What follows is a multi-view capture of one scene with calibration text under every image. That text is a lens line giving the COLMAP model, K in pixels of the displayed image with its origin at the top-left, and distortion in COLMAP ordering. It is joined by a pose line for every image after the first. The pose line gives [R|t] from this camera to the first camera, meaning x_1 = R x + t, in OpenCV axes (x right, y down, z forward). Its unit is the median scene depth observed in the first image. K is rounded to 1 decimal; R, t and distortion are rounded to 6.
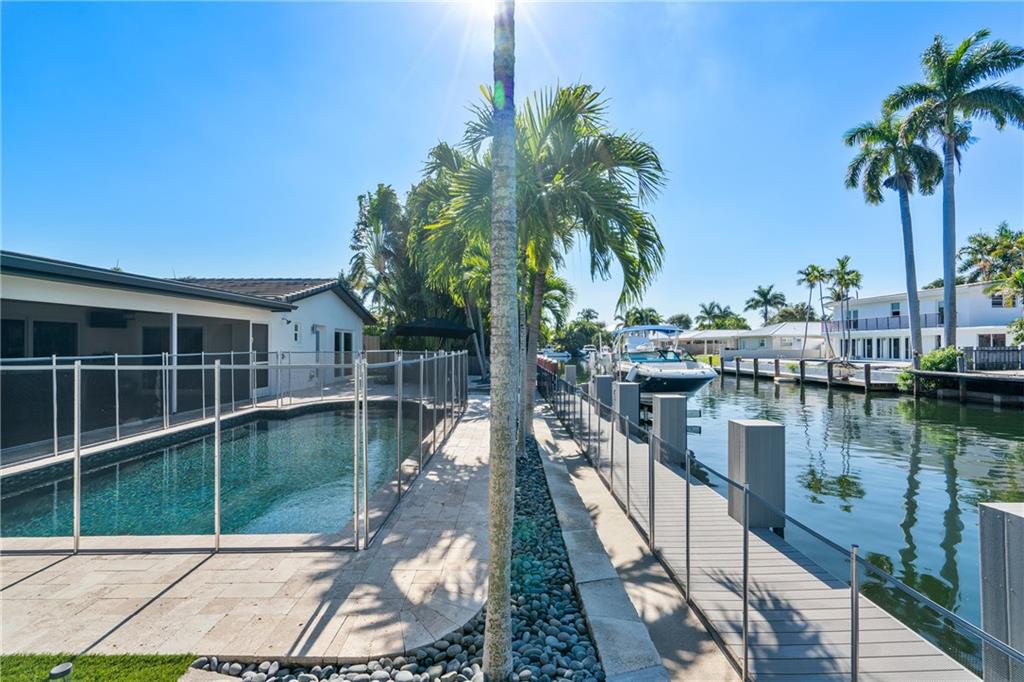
lens RADIAL K [[468.9, 0, 518.7], [0, 468.9, 343.1], [0, 0, 1]] dist [-0.000880, 0.003655]
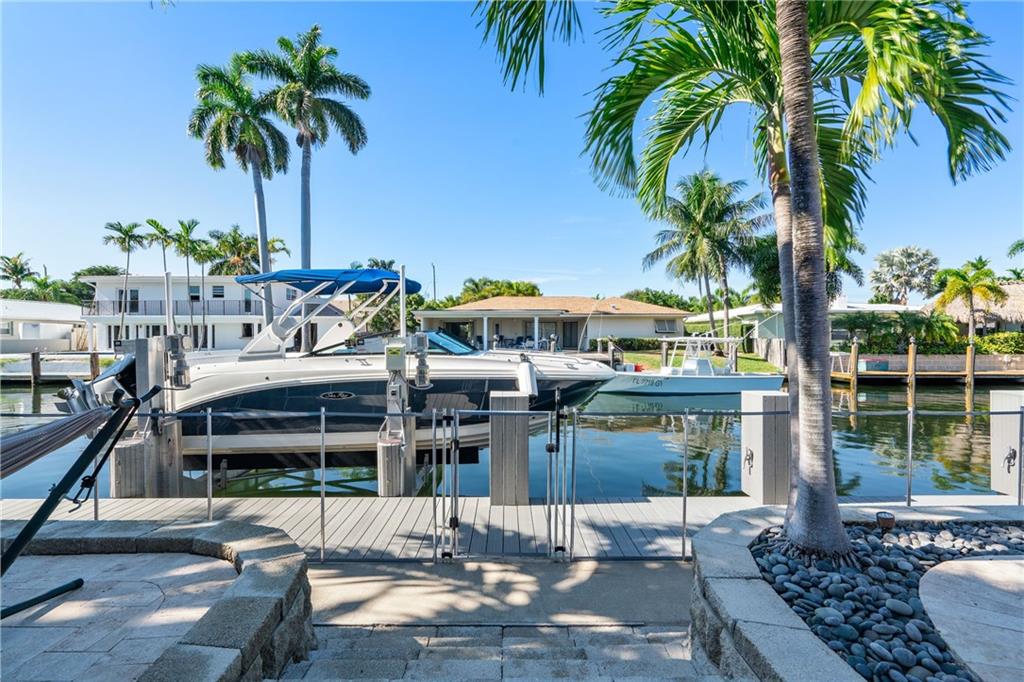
lens RADIAL K [[468.9, 0, 519.2], [0, 468.9, 344.4], [0, 0, 1]] dist [-0.000880, 0.003655]
pose [[0.025161, -0.010561, 0.999628, -0.096164], [-0.007337, 0.999915, 0.010748, 0.014271], [-0.999656, -0.007605, 0.025081, 0.454297]]
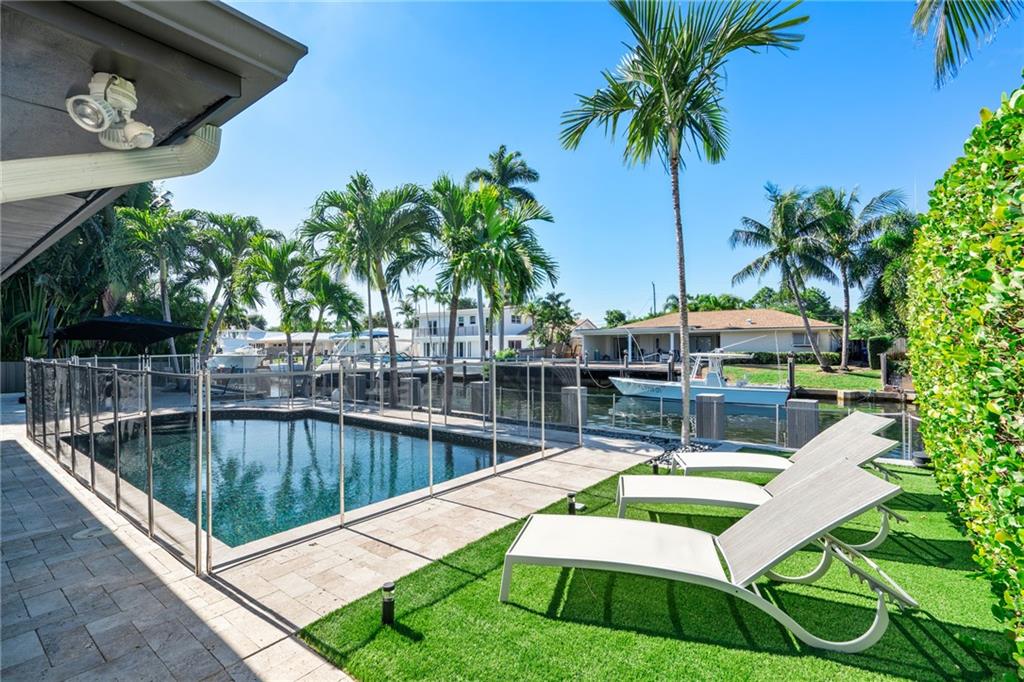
lens RADIAL K [[468.9, 0, 526.4], [0, 468.9, 348.2], [0, 0, 1]] dist [-0.000880, 0.003655]
pose [[0.619007, -0.000811, 0.785385, -0.211643], [-0.004326, 0.999981, 0.004442, -0.000930], [-0.785374, -0.006147, 0.618991, -0.010560]]
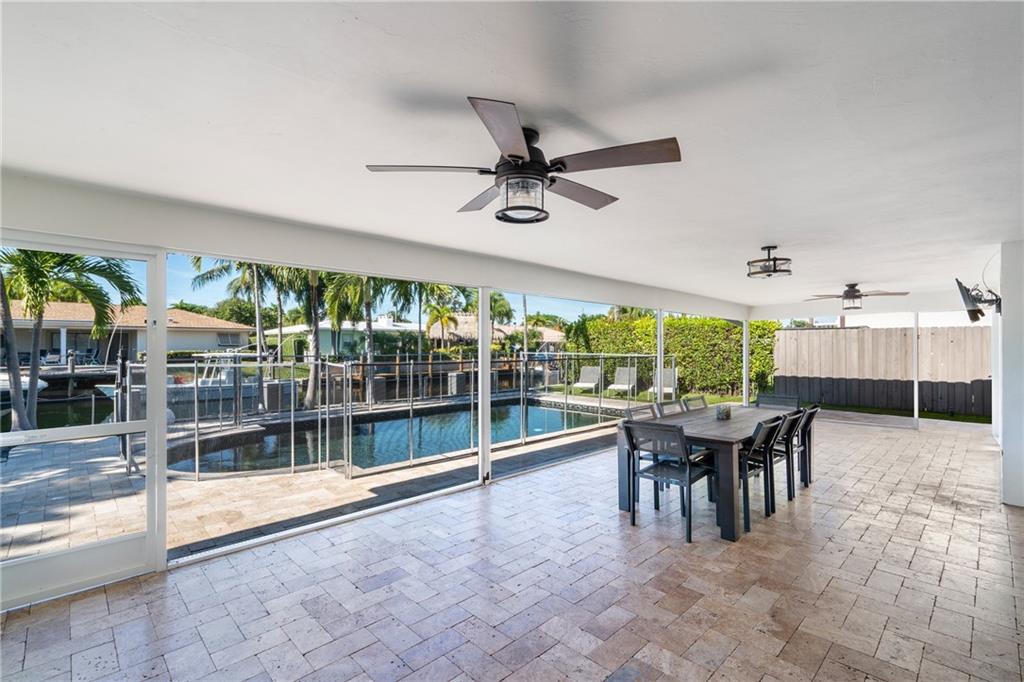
lens RADIAL K [[468.9, 0, 514.9], [0, 468.9, 343.0], [0, 0, 1]] dist [-0.000880, 0.003655]
pose [[-0.671318, 0.009966, 0.741102, -0.349143], [-0.001211, 0.999894, -0.014543, 0.004855], [-0.741168, -0.010660, -0.671234, 0.397140]]
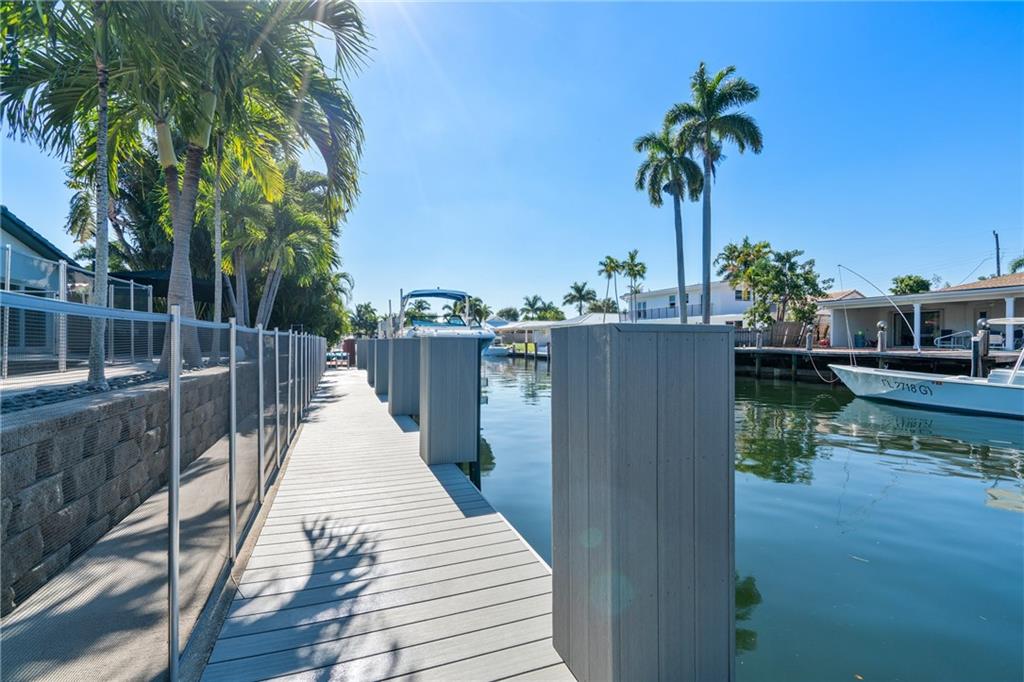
lens RADIAL K [[468.9, 0, 516.0], [0, 468.9, 344.8], [0, 0, 1]] dist [-0.000880, 0.003655]
pose [[0.942761, 0.004129, 0.333443, 0.060277], [-0.009814, 0.999834, 0.015367, 0.028842], [-0.333324, -0.017760, 0.942645, 0.034678]]
